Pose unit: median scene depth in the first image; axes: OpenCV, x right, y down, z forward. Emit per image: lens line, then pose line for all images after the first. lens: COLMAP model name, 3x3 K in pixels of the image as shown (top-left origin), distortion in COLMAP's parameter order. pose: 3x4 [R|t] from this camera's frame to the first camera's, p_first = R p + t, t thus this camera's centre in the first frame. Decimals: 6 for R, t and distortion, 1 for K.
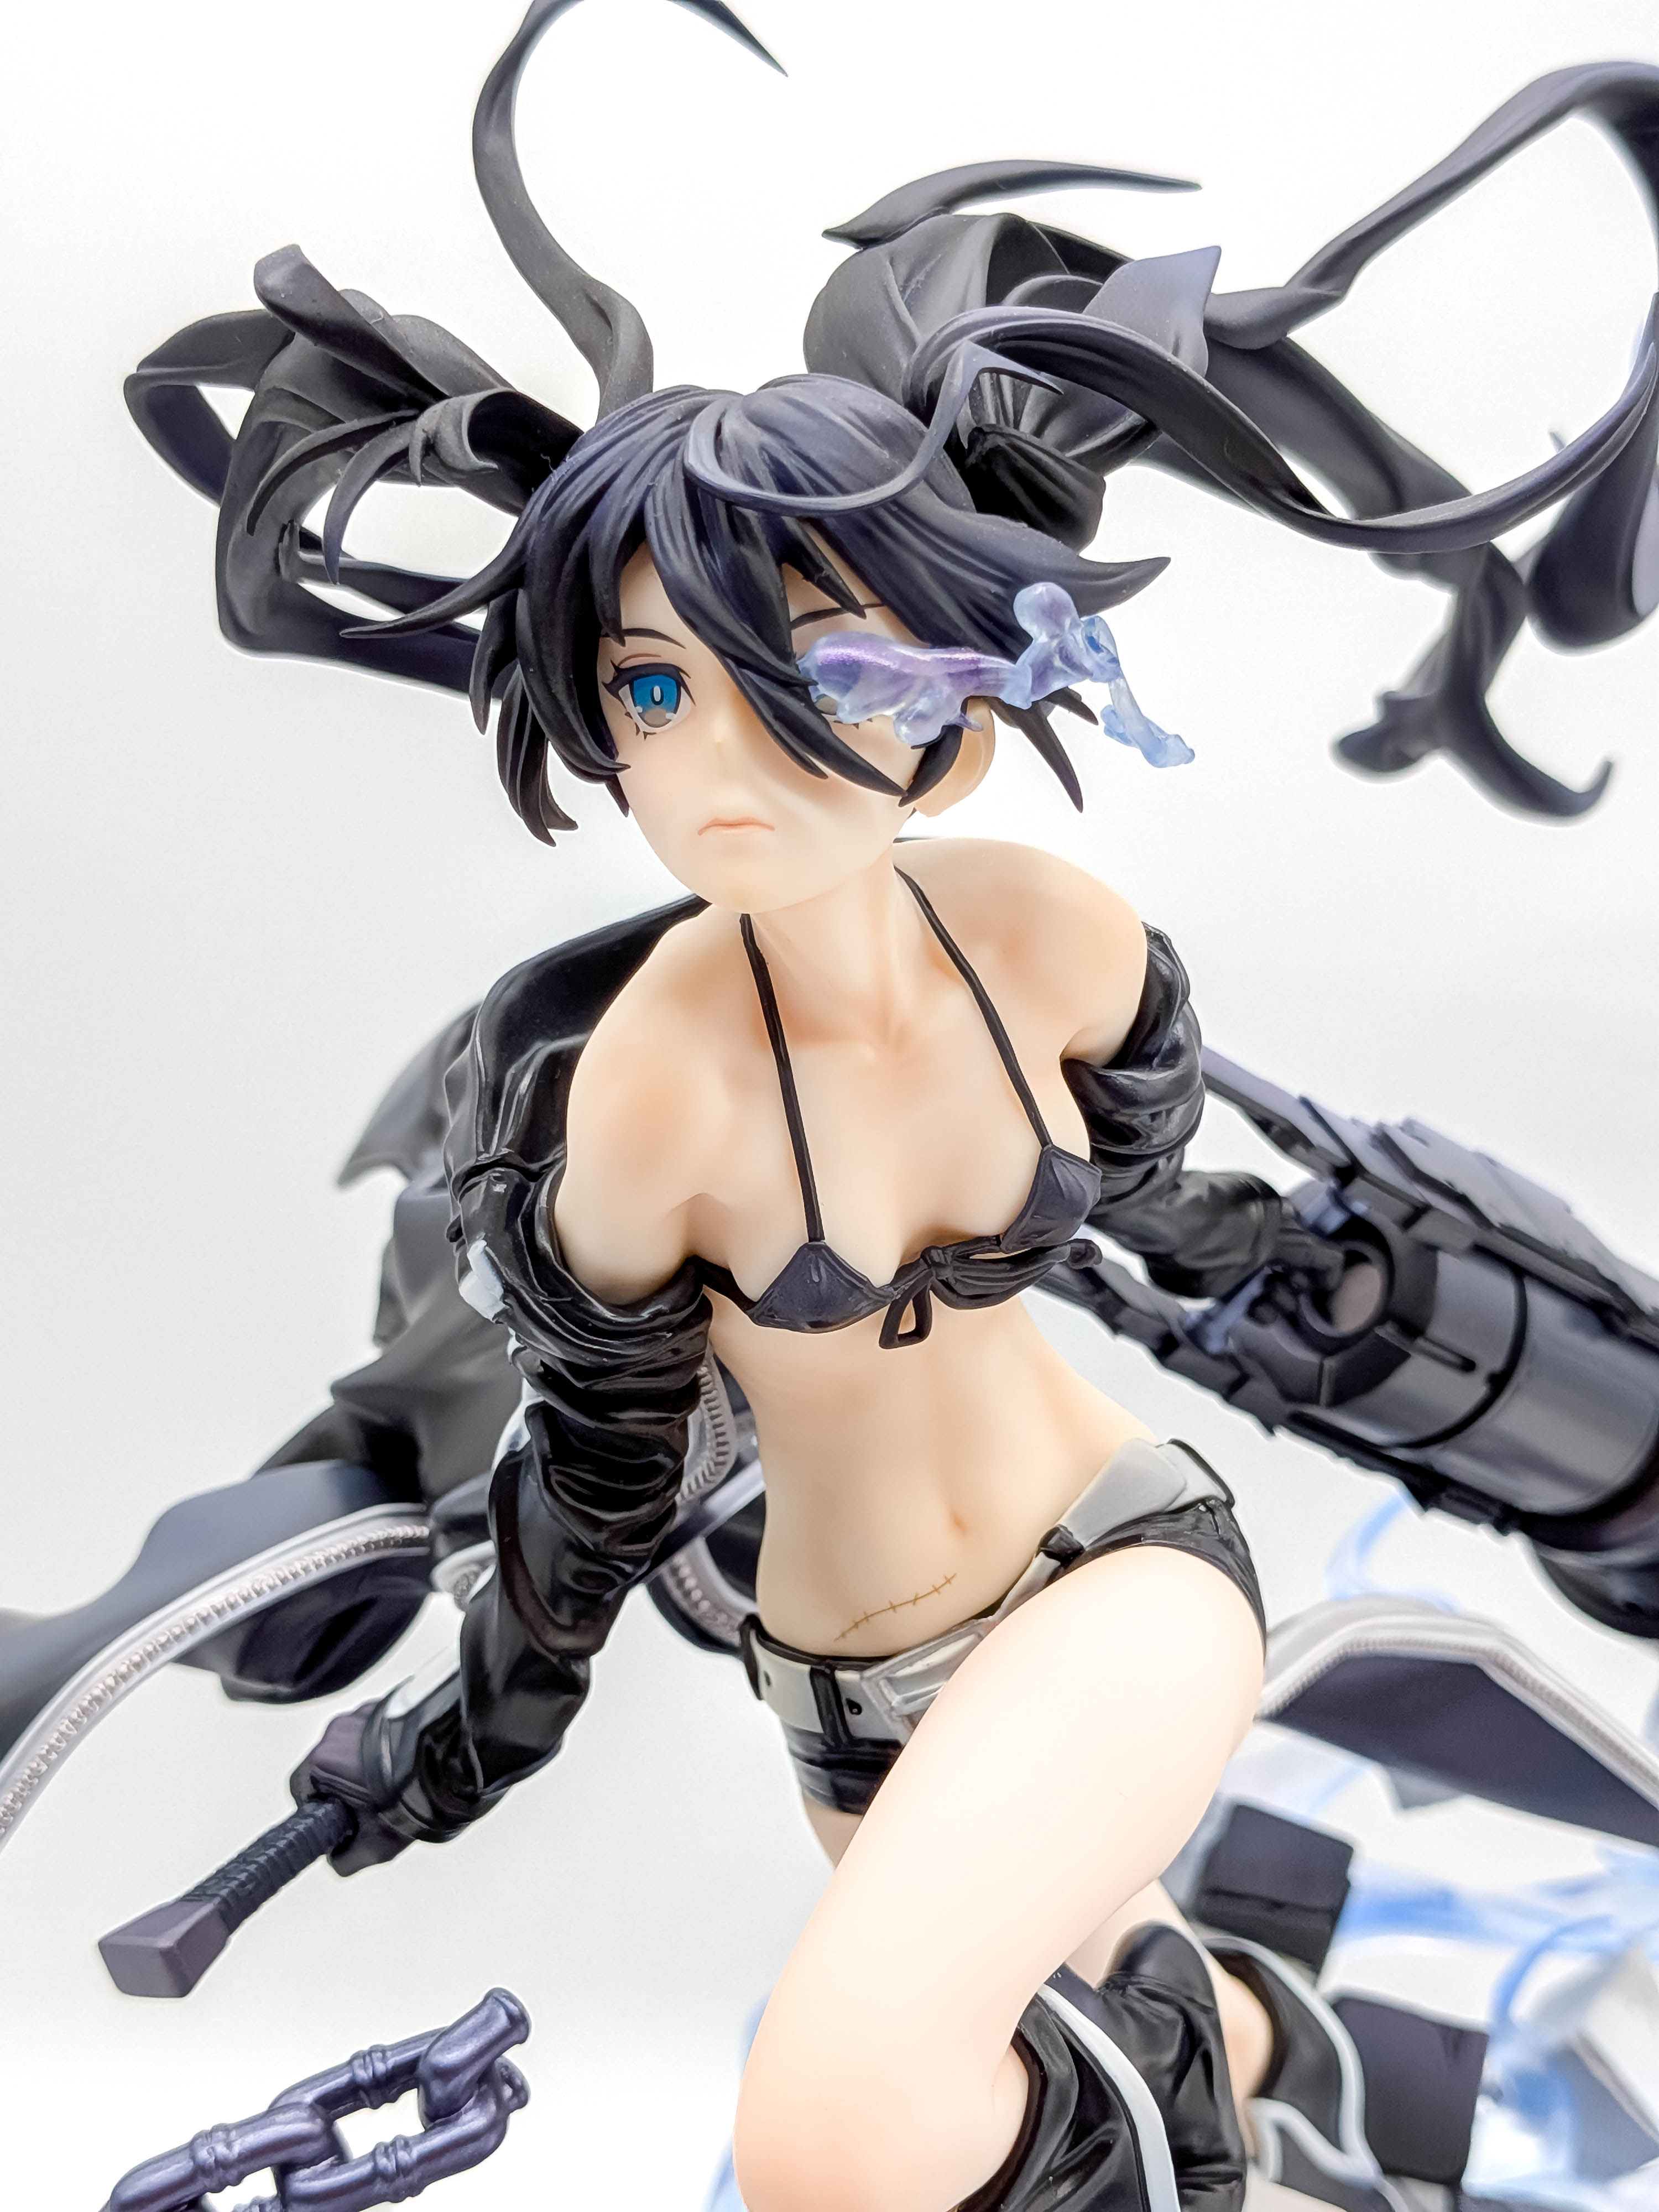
lens RADIAL K [[3302.3, 0, 935.5], [0, 3302.3, 1109.4], [0, 0, 1]] dist [0.086975, -0.166873]
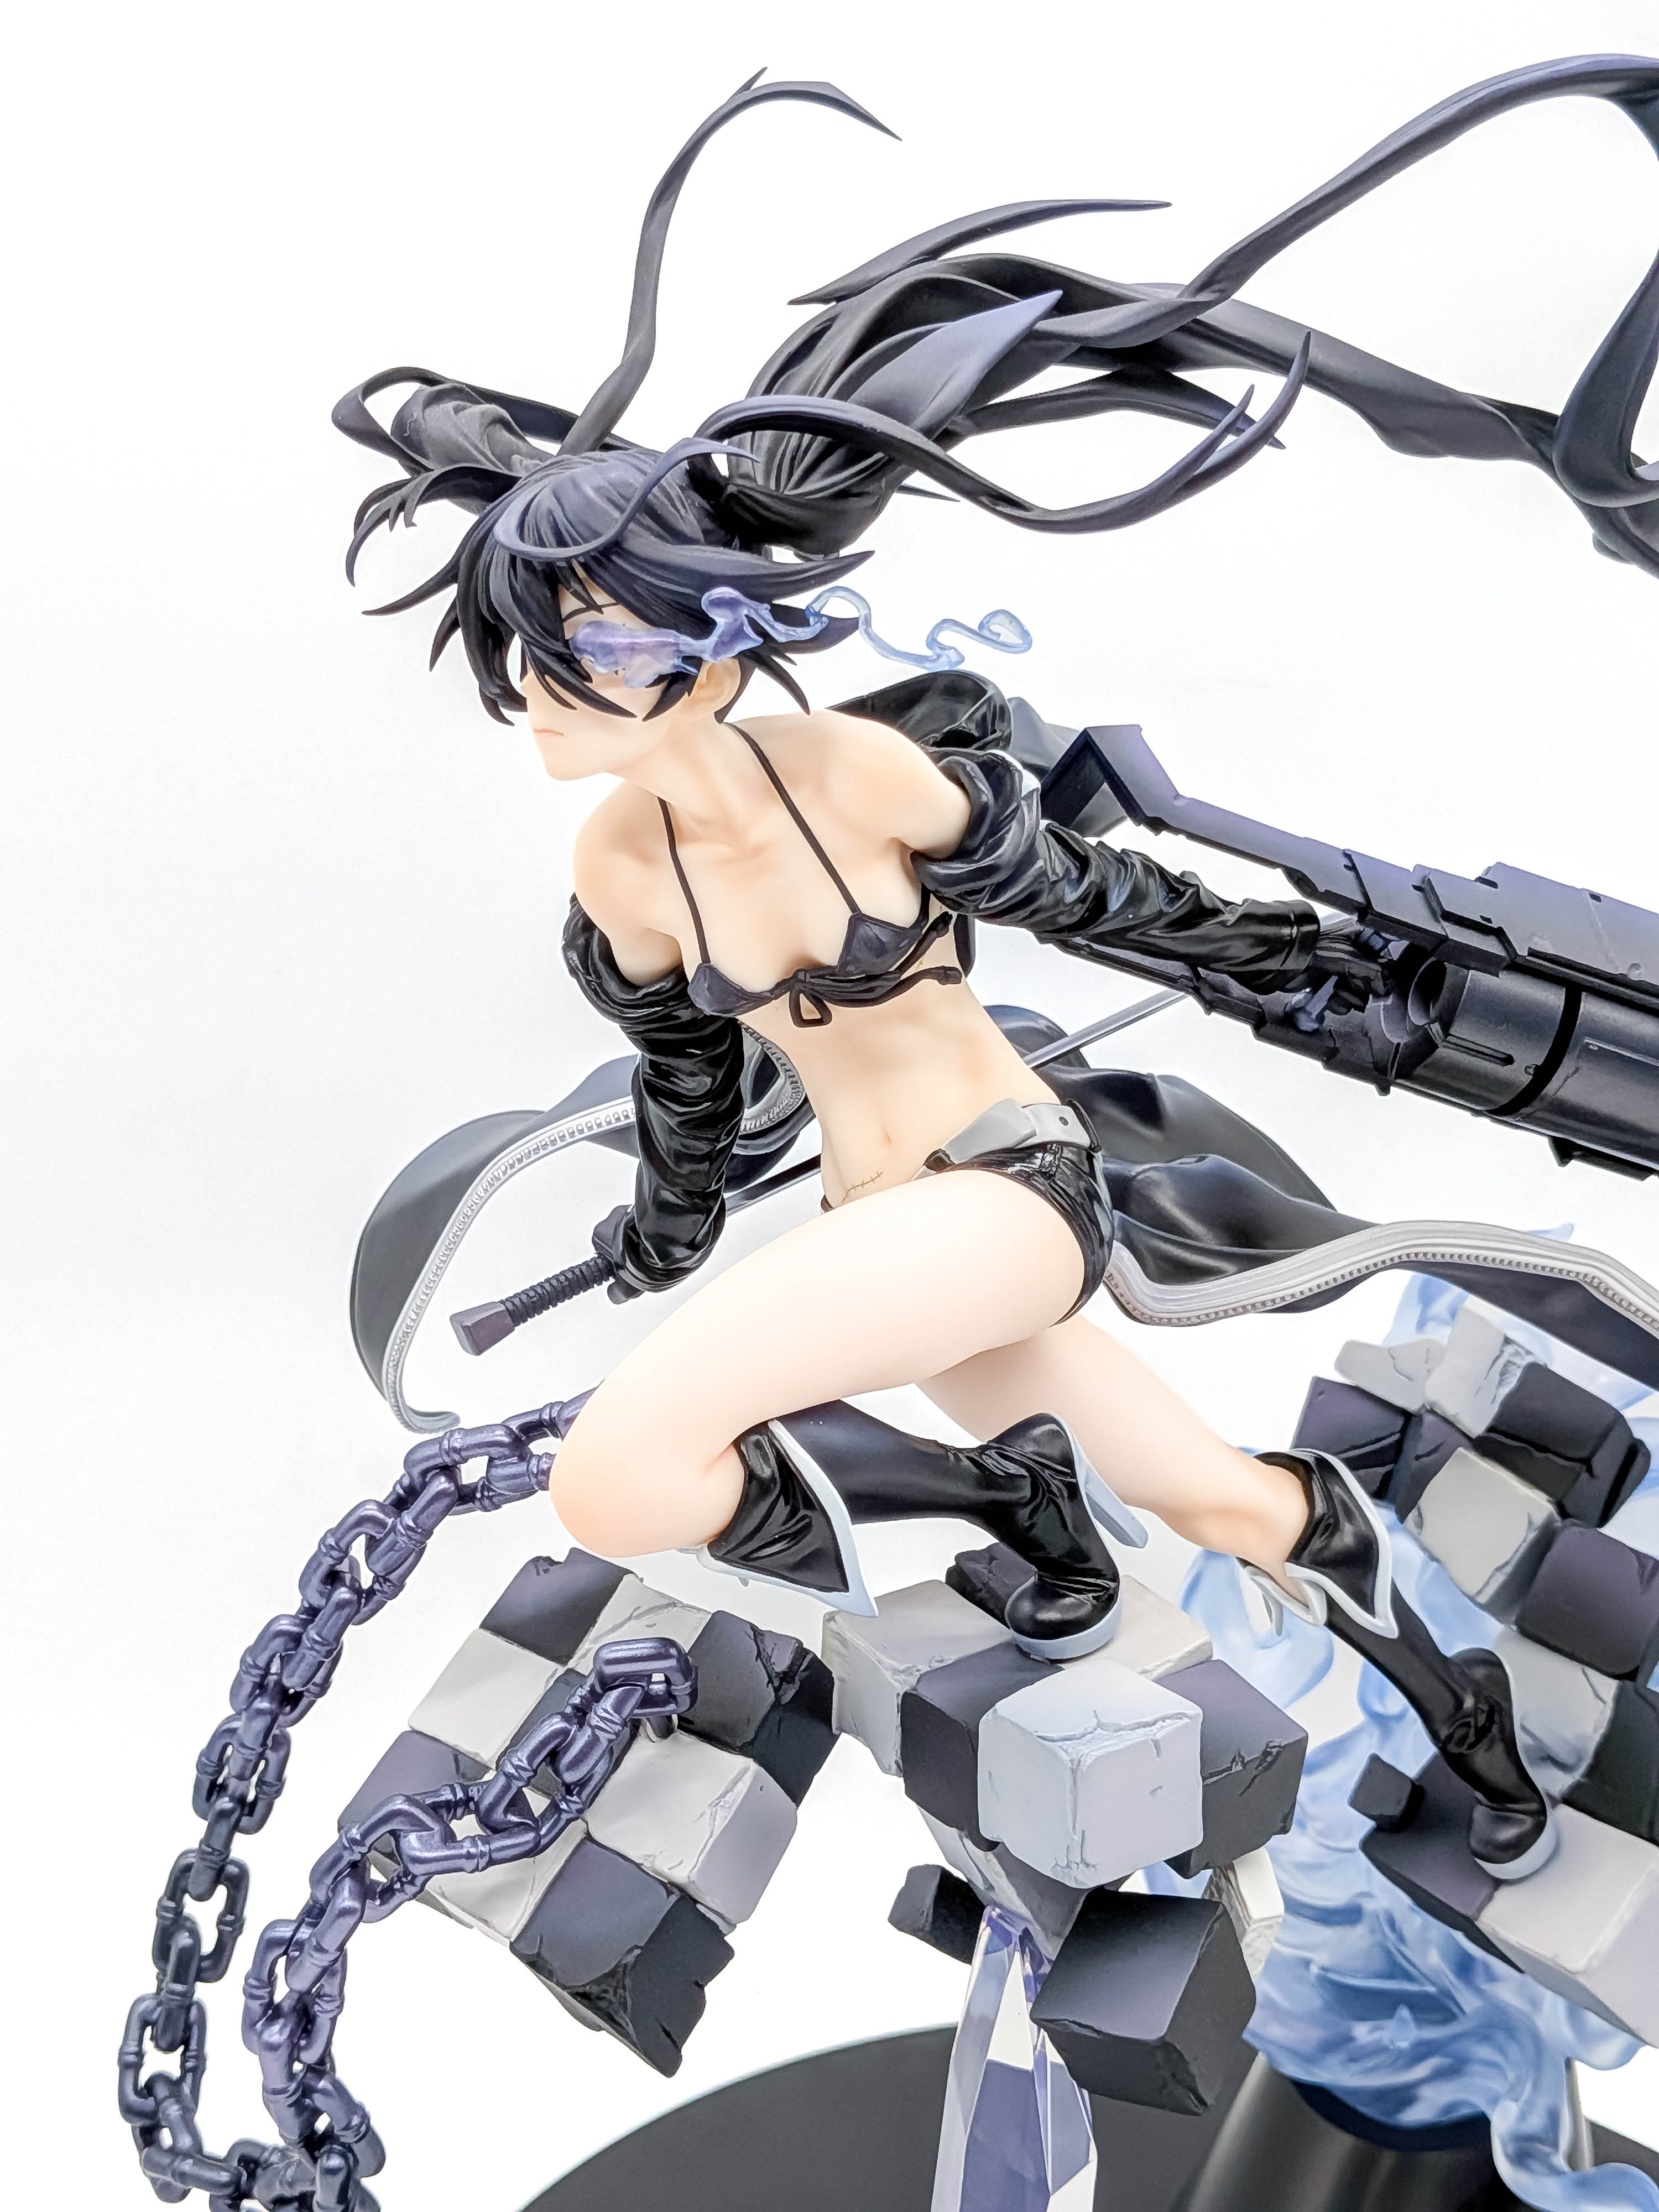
lens RADIAL K [[3291.2, 0, 760.6], [0, 3291.2, 1095.8], [0, 0, 1]] dist [0.135929, -0.437774]
pose [[0.837283, 0.115030, -0.534533, 0.803004], [-0.025405, 0.984748, 0.172121, -0.163706], [0.546179, -0.130534, 0.827435, -0.311178]]
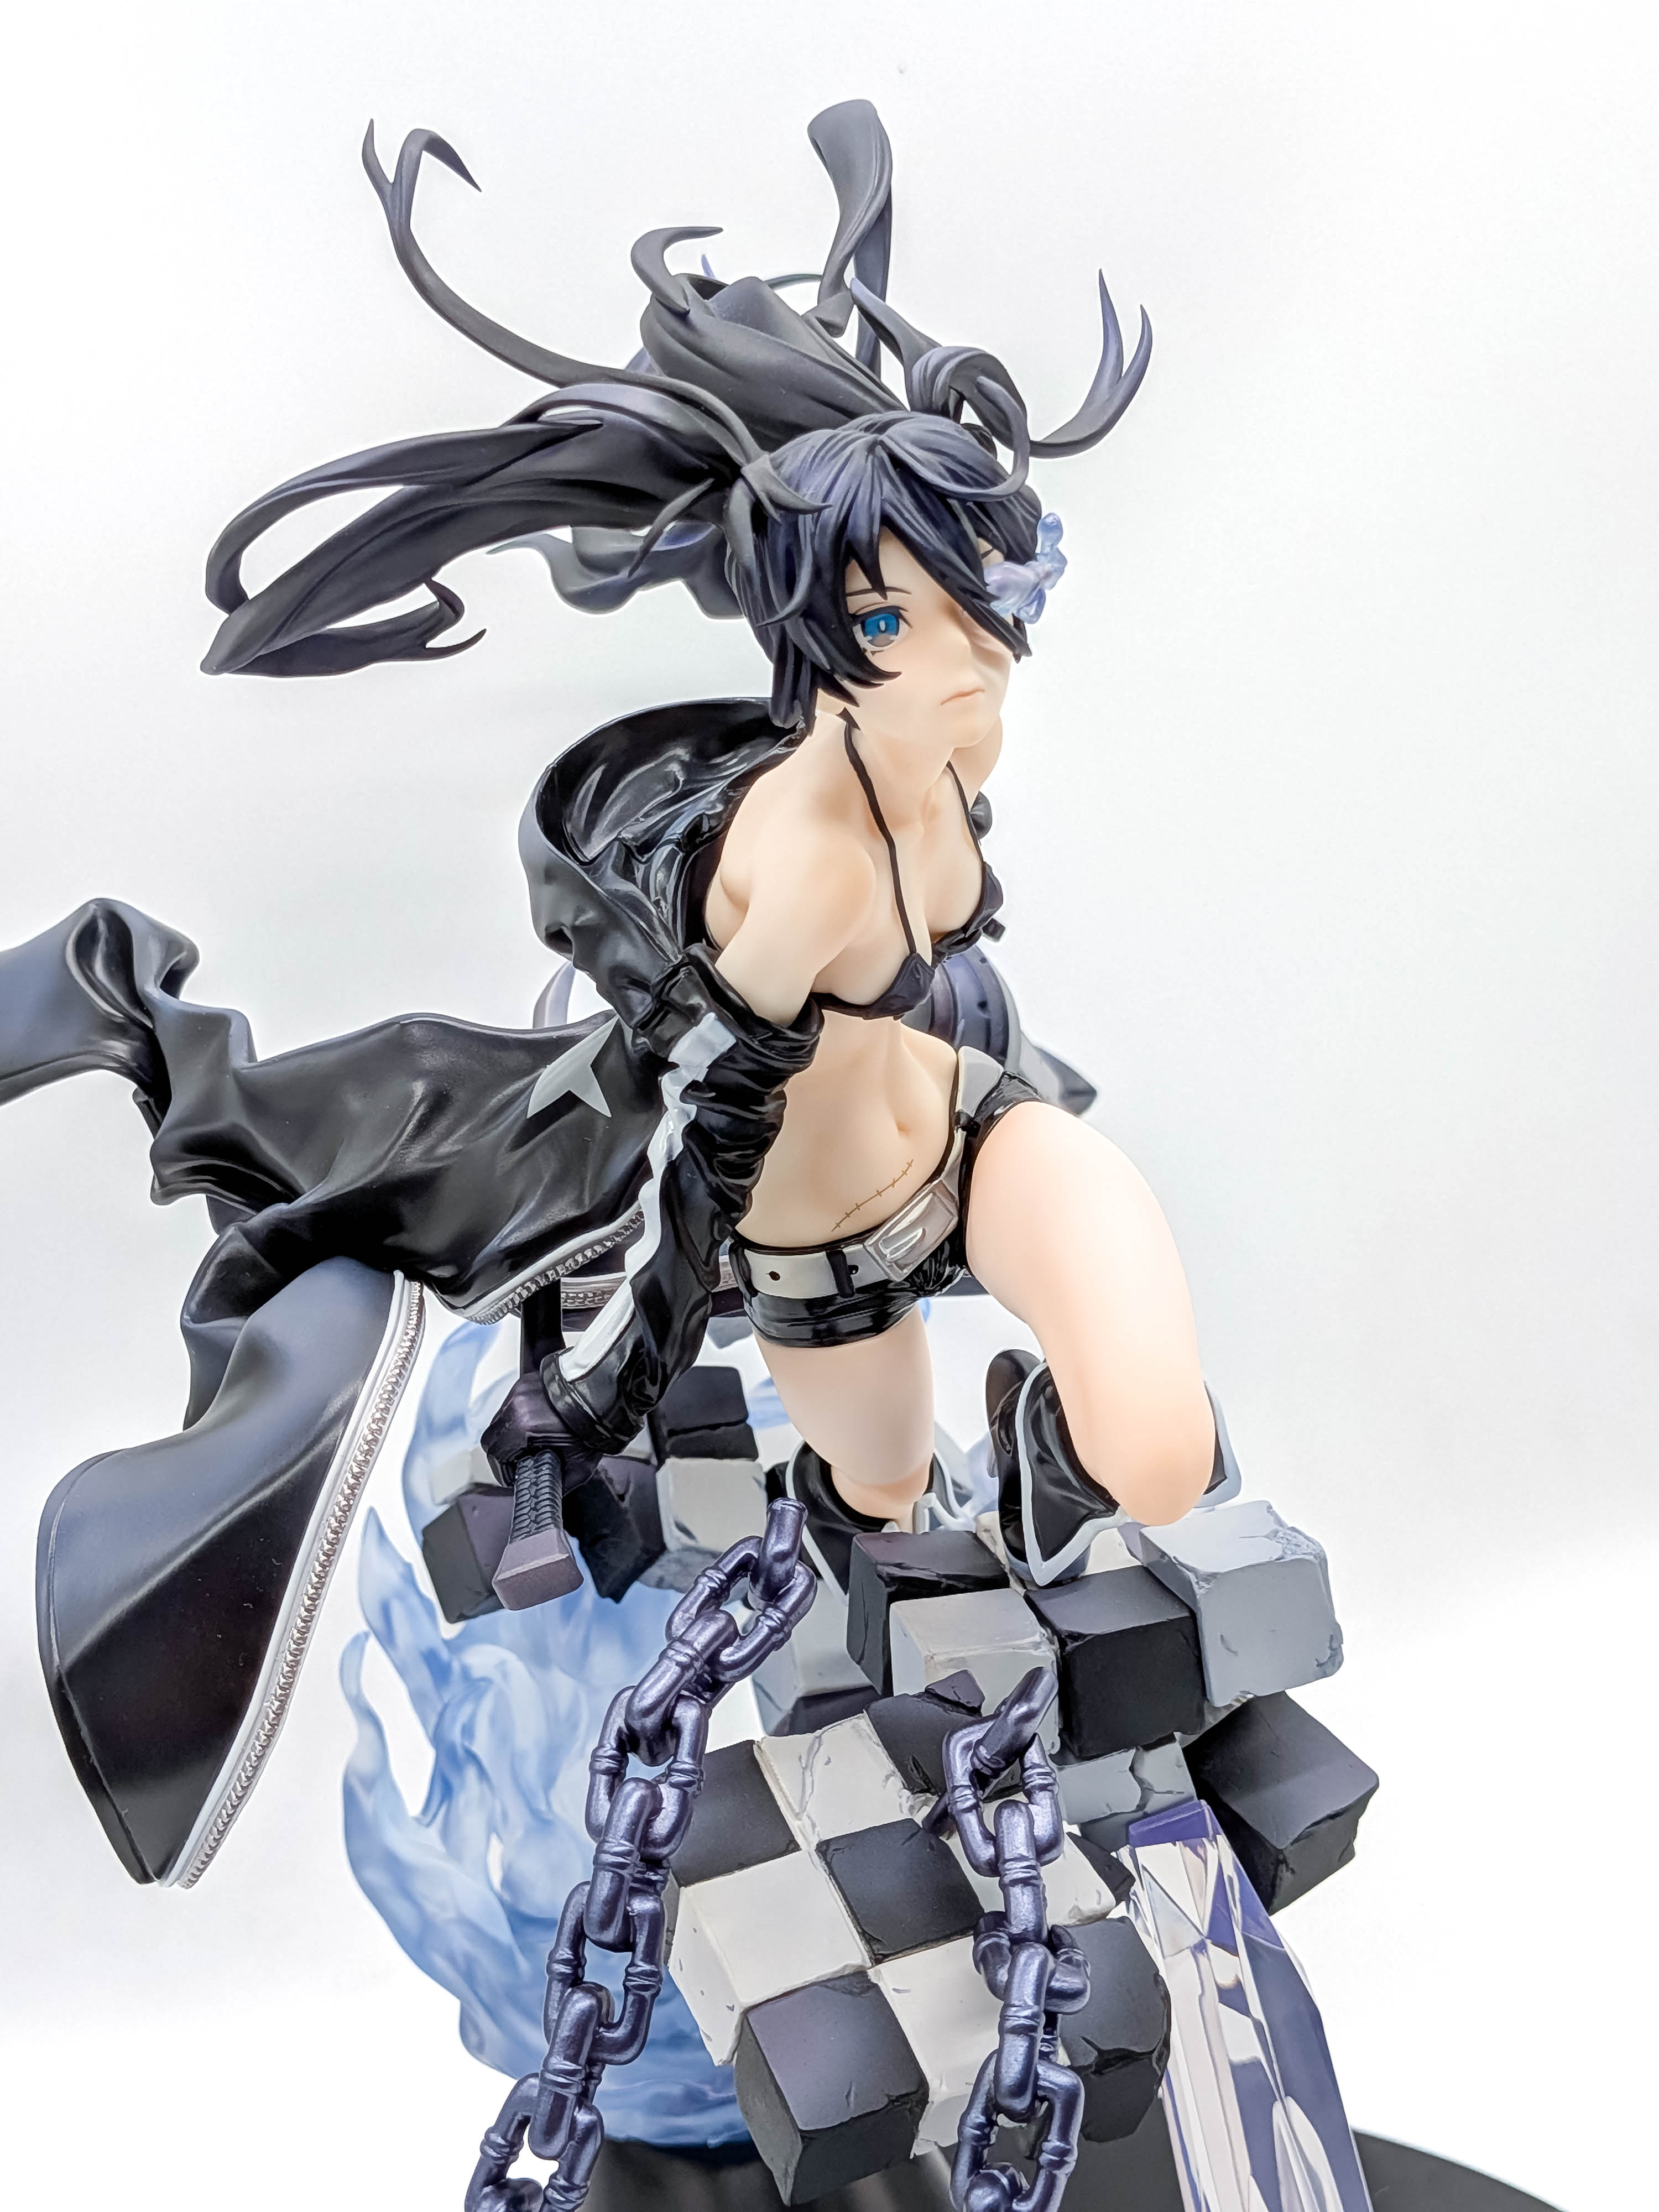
lens RADIAL K [[3276.5, 0, 778.0], [0, 3276.5, 1050.2], [0, 0, 1]] dist [0.084017, 0.005264]
pose [[0.803700, -0.267672, 0.531430, -0.868257], [0.238018, 0.963162, 0.125165, -0.117540], [-0.545357, 0.025895, 0.837804, -0.252159]]
